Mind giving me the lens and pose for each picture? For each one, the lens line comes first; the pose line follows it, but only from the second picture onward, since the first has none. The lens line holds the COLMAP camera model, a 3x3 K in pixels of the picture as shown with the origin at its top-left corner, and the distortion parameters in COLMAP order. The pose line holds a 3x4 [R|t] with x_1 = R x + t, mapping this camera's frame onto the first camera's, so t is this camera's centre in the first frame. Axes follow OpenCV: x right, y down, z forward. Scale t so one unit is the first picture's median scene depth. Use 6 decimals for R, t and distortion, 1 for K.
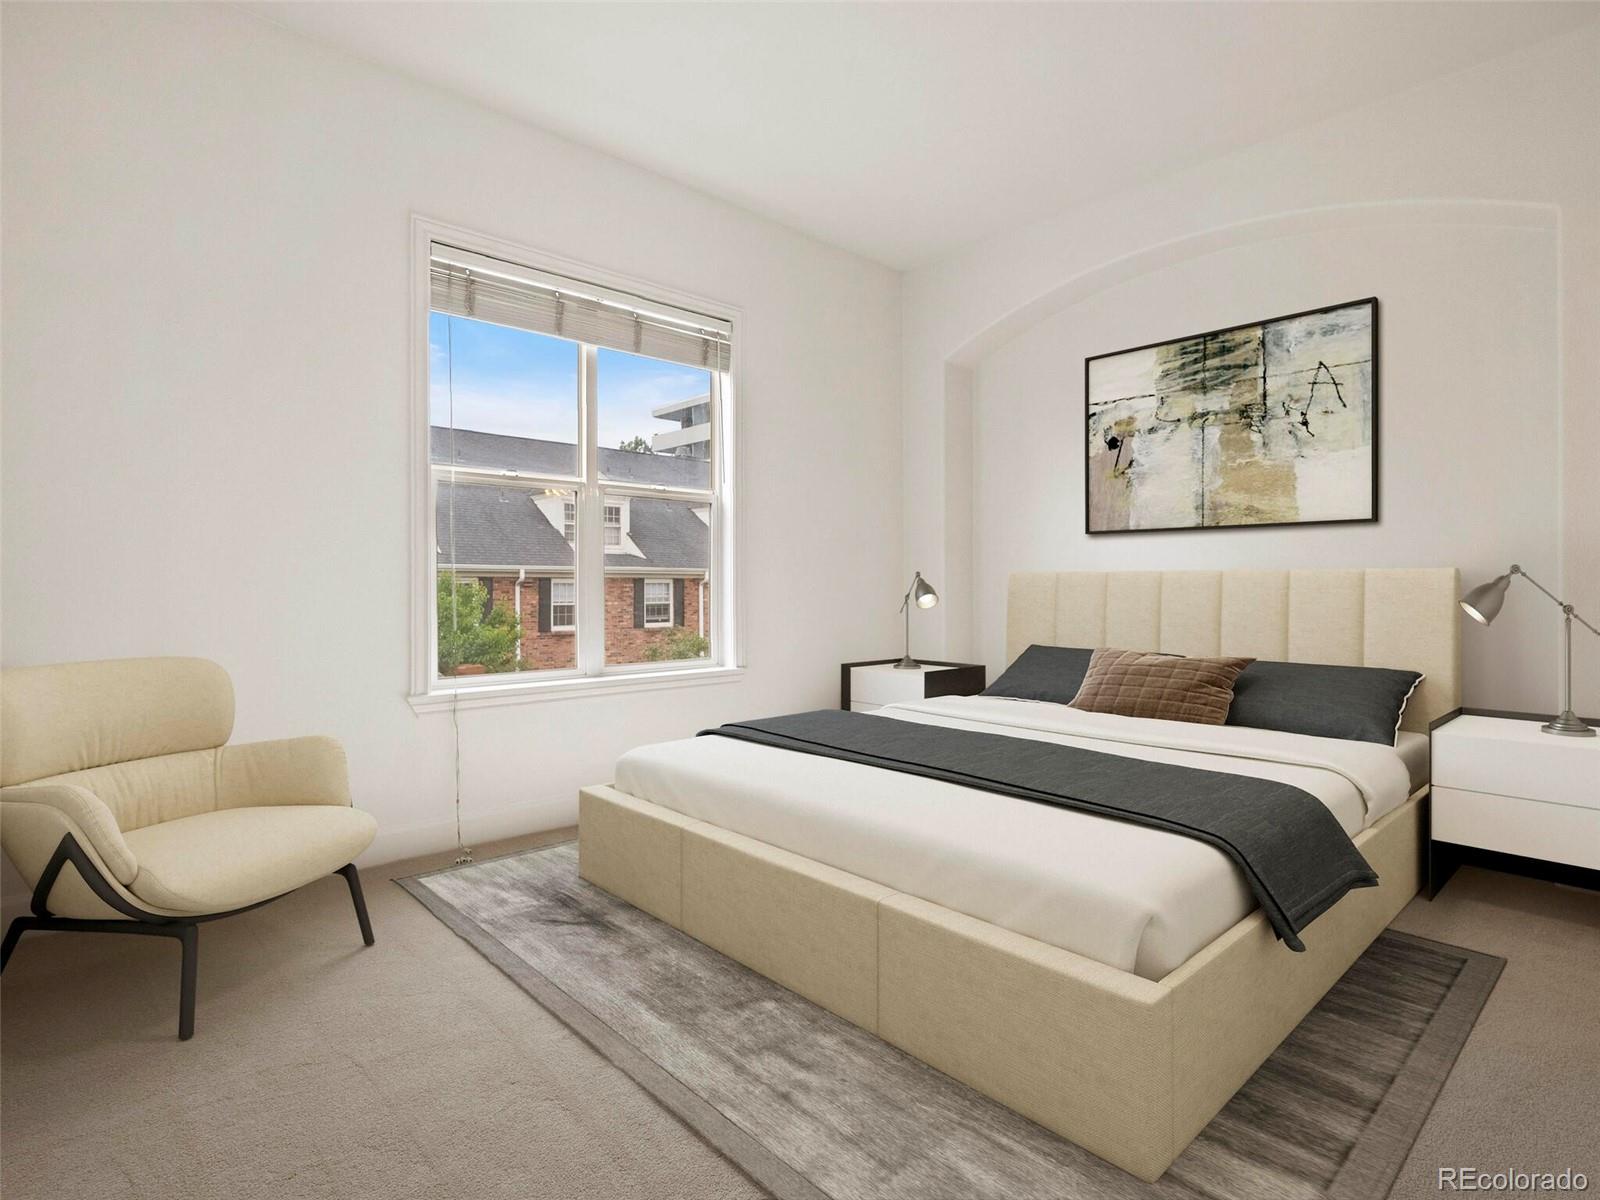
lens RADIAL K [[801.0, 0, 800.0], [0, 801.0, 600.0], [0, 0, 1]] dist [-0.004944, -0.000096]
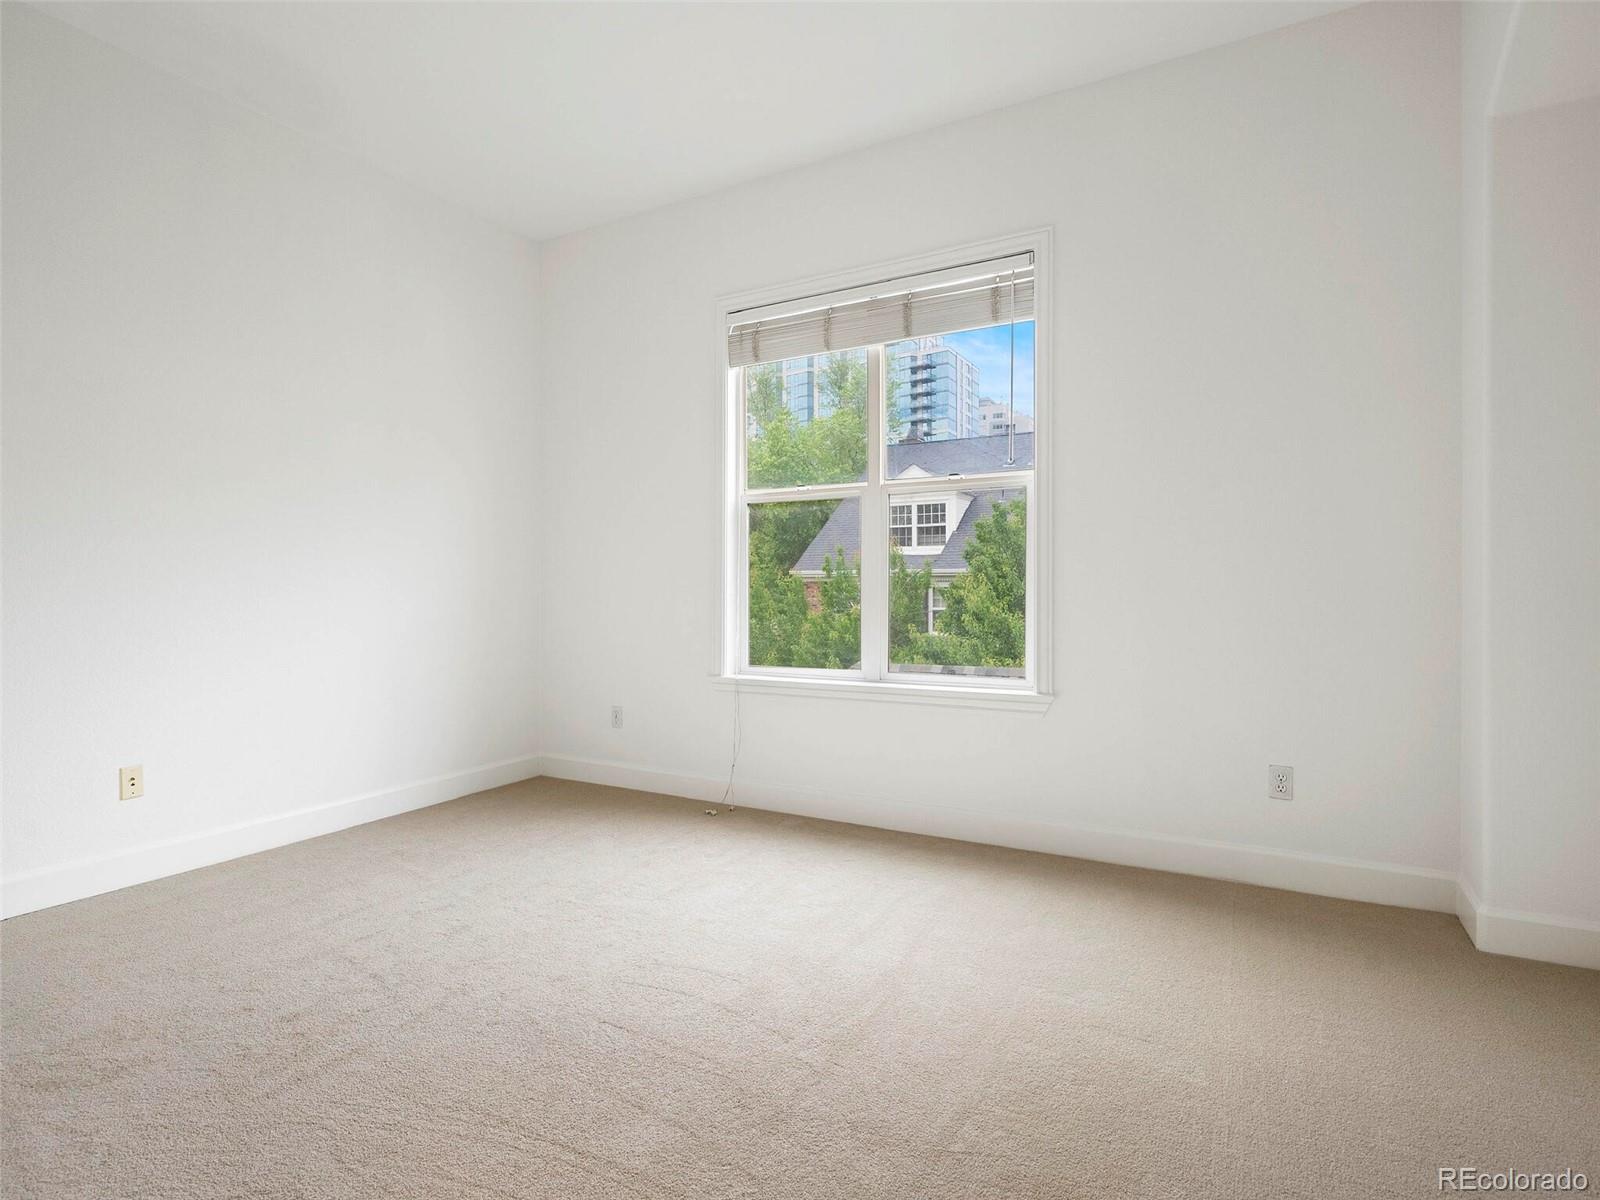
lens RADIAL K [[830.7, 0, 790.4], [0, 830.7, 589.7], [0, 0, 1]] dist [0.004548, 0.001526]
pose [[0.311869, -0.002728, -0.950121, 0.677489], [-0.016447, 0.999831, -0.008269, -0.006681], [0.949983, 0.018205, 0.311771, 0.585230]]
